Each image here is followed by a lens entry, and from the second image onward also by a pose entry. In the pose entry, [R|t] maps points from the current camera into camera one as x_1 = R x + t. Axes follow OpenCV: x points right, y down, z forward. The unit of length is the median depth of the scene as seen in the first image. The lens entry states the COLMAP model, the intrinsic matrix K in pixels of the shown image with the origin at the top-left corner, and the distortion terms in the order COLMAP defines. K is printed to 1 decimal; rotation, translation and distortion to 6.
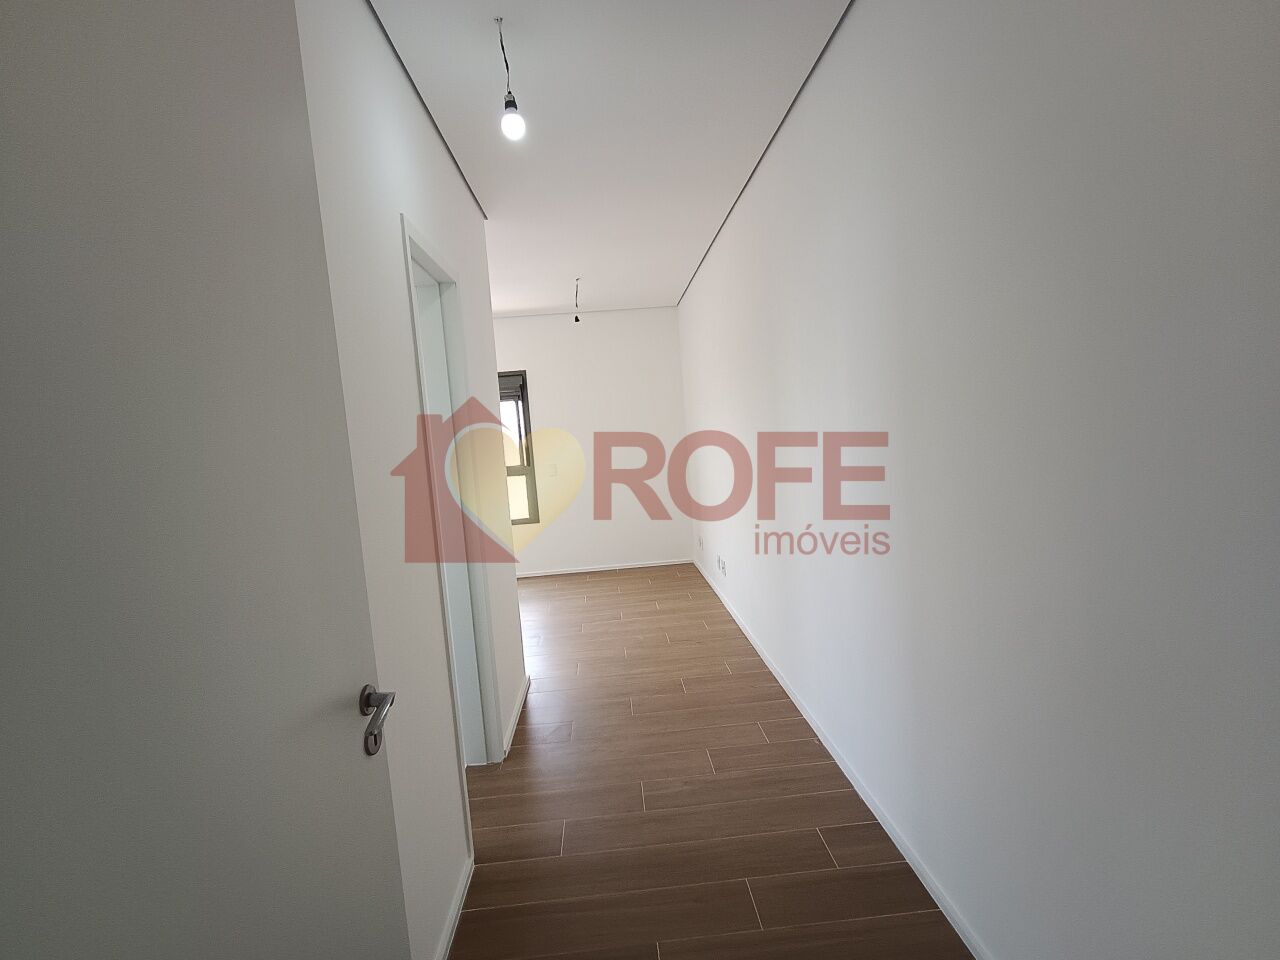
lens RADIAL K [[602.3, 0, 640.0], [0, 602.3, 480.0], [0, 0, 1]] dist [0.000659, -0.000401]
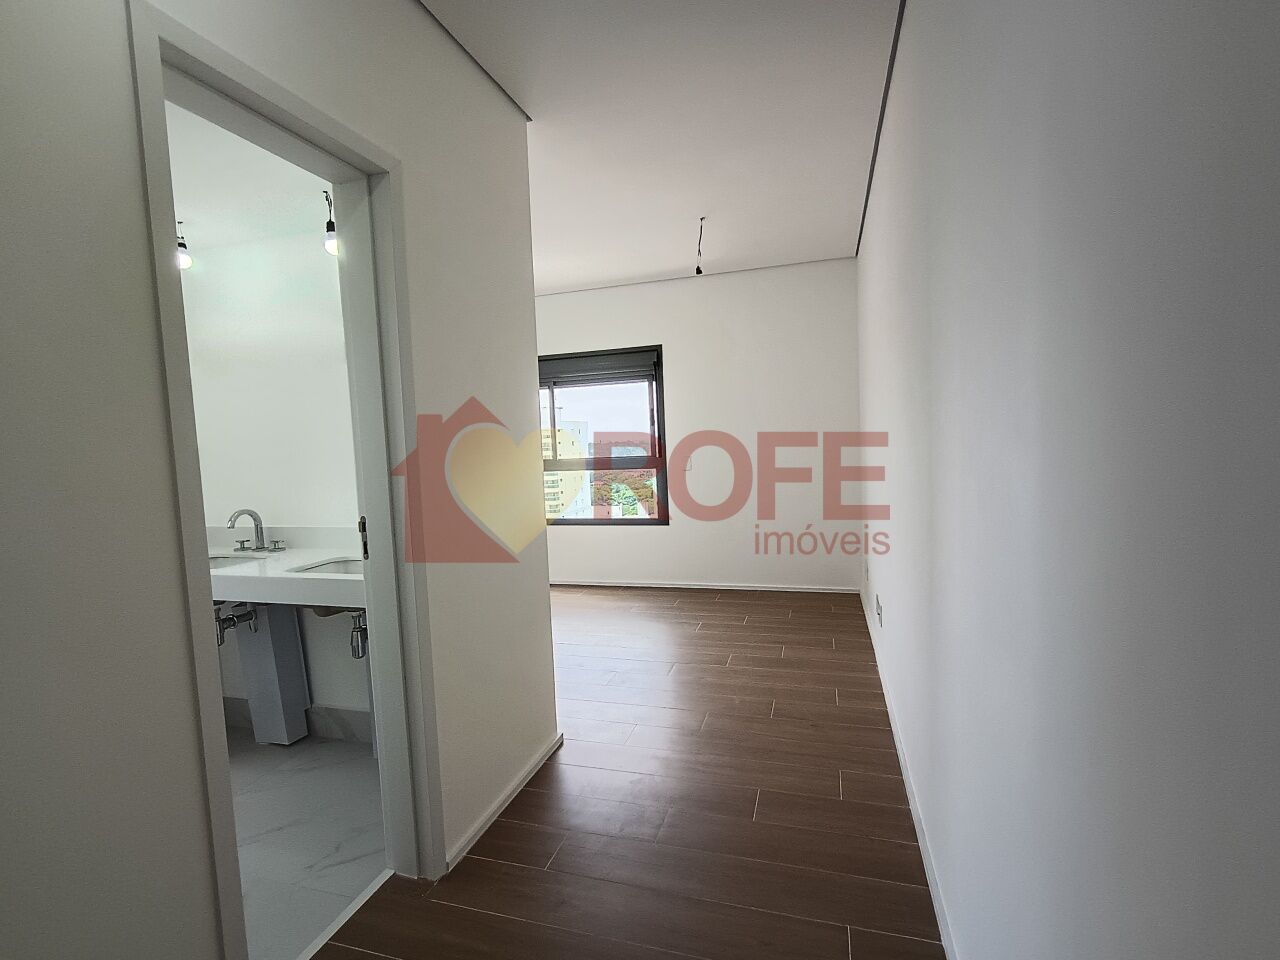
lens RADIAL K [[602.3, 0, 640.0], [0, 602.3, 480.0], [0, 0, 1]] dist [0.000659, -0.000401]
pose [[0.935307, 0.052621, -0.349904, 0.111534], [-0.050999, 0.998603, 0.013854, -0.003102], [0.350144, 0.004887, 0.936683, 0.244427]]
